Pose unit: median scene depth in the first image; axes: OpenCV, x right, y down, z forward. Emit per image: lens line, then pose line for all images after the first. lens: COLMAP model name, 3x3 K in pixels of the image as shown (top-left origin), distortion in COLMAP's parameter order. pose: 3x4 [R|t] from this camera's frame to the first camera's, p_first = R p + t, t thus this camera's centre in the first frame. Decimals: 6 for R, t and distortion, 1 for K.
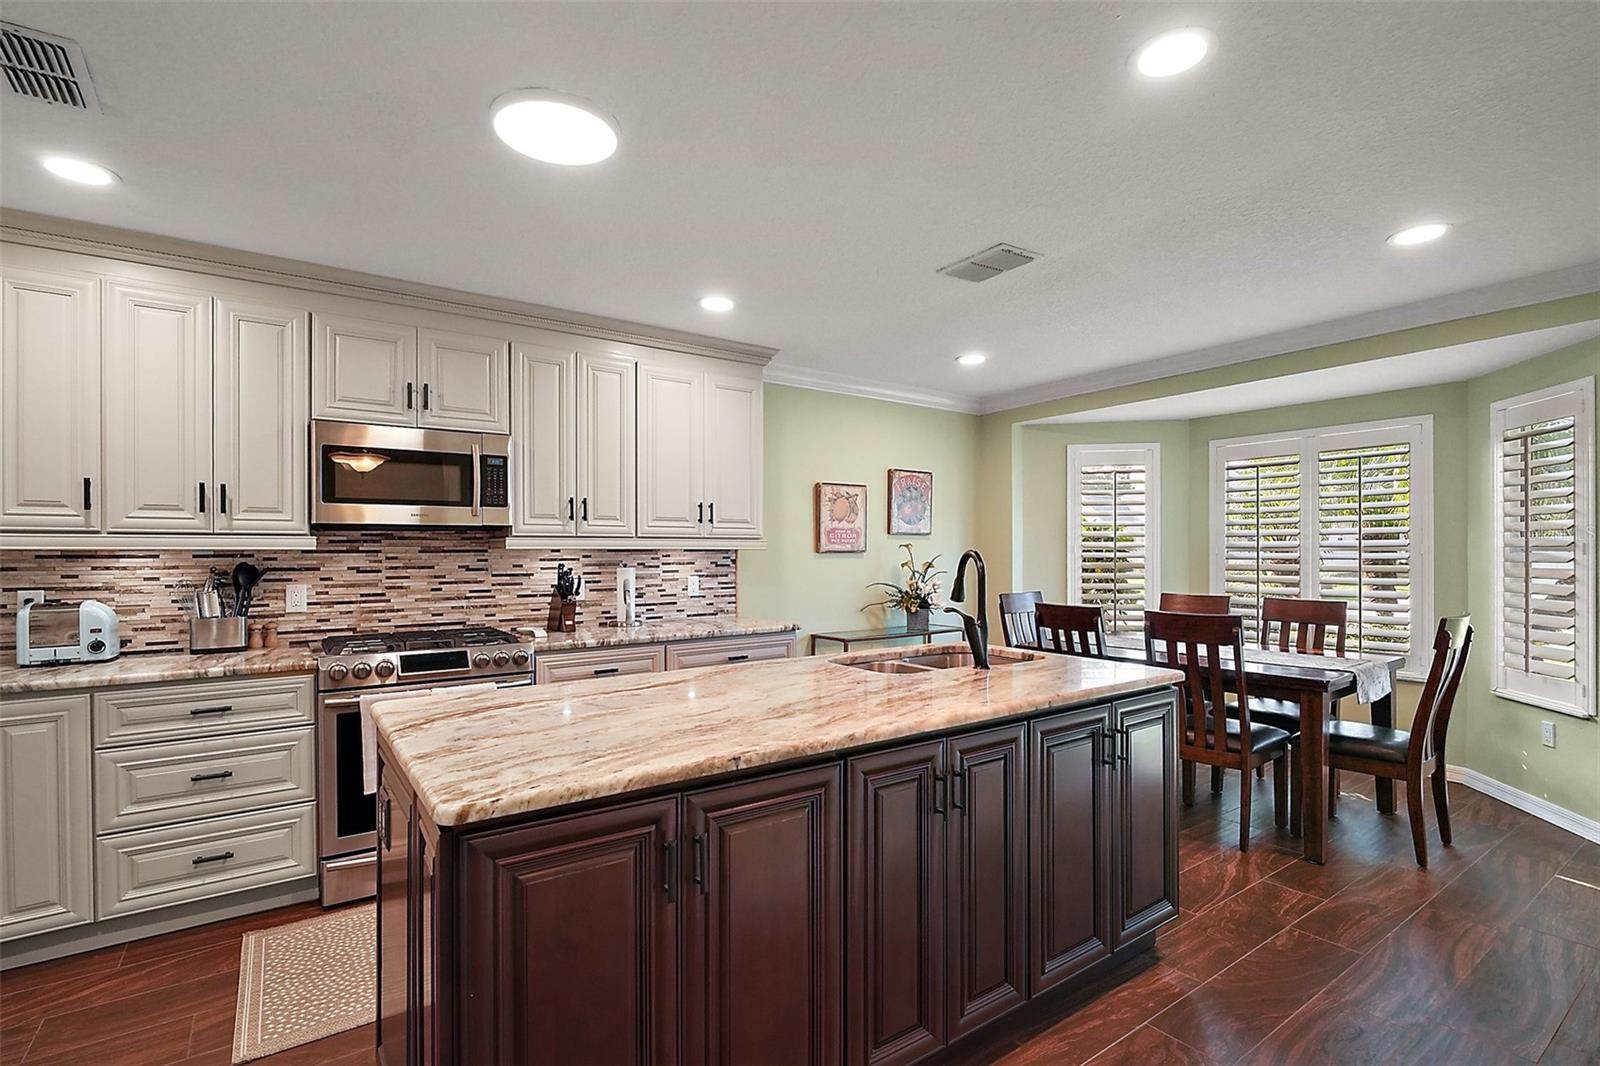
lens RADIAL K [[741.5, 0, 800.8], [0, 741.5, 552.4], [0, 0, 1]] dist [0.000899, -0.005214]
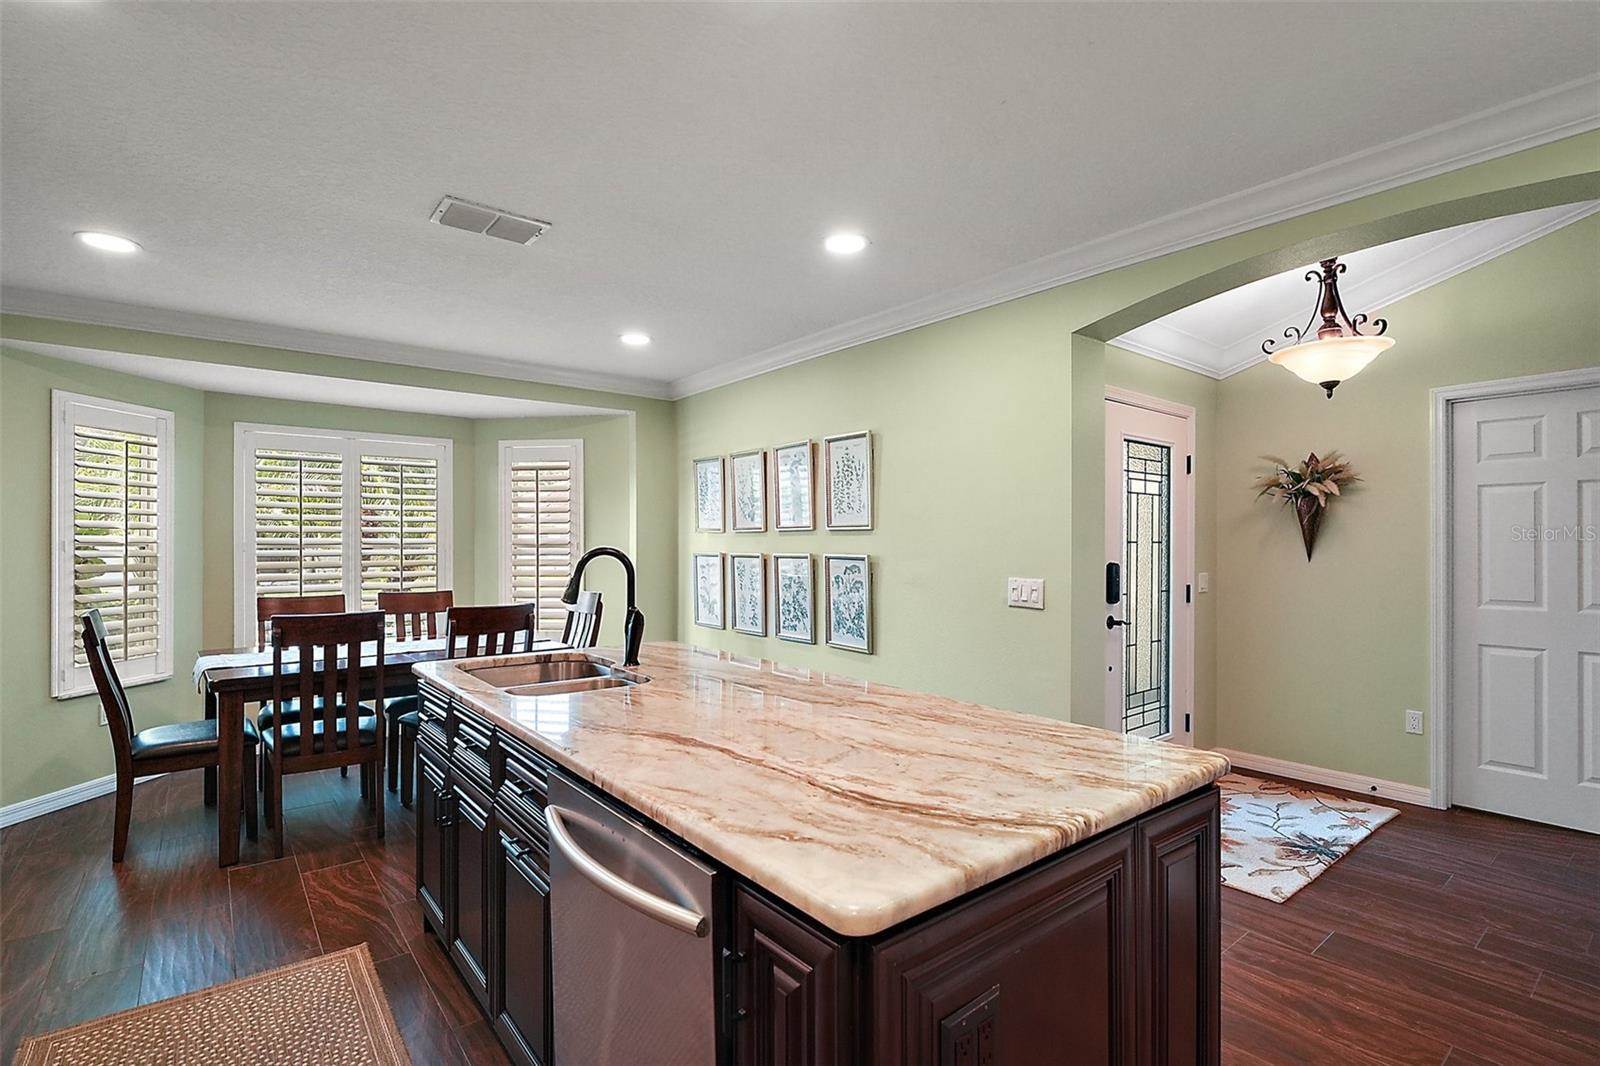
lens RADIAL K [[741.5, 0, 800.8], [0, 741.5, 552.4], [0, 0, 1]] dist [0.000899, -0.005214]
pose [[-0.054151, -0.007975, 0.998501, -0.622480], [0.001691, 0.999966, 0.008079, -0.003900], [-0.998531, 0.002126, -0.054136, 0.658425]]
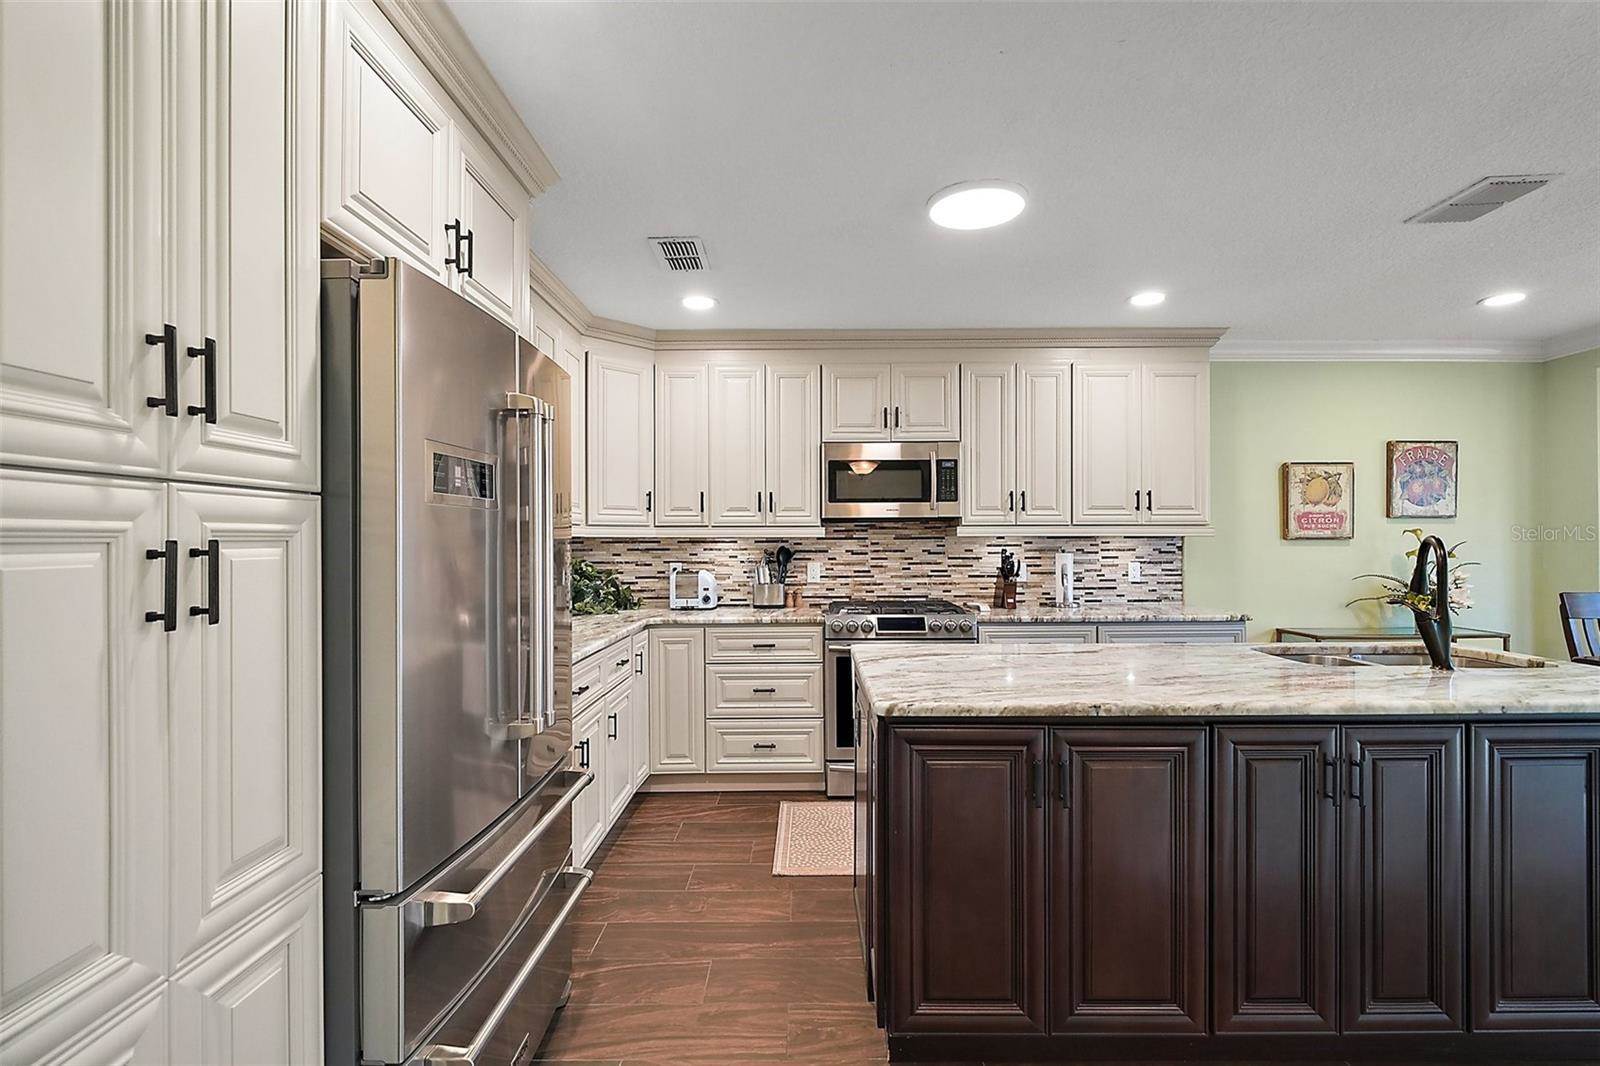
lens RADIAL K [[738.8, 0, 799.1], [0, 738.8, 529.1], [0, 0, 1]] dist [0.000431, -0.006805]
pose [[0.808104, -0.008278, -0.588982, 0.111362], [-0.000244, 0.999896, -0.014388, 0.001136], [0.589040, 0.011771, 0.808018, -0.131216]]
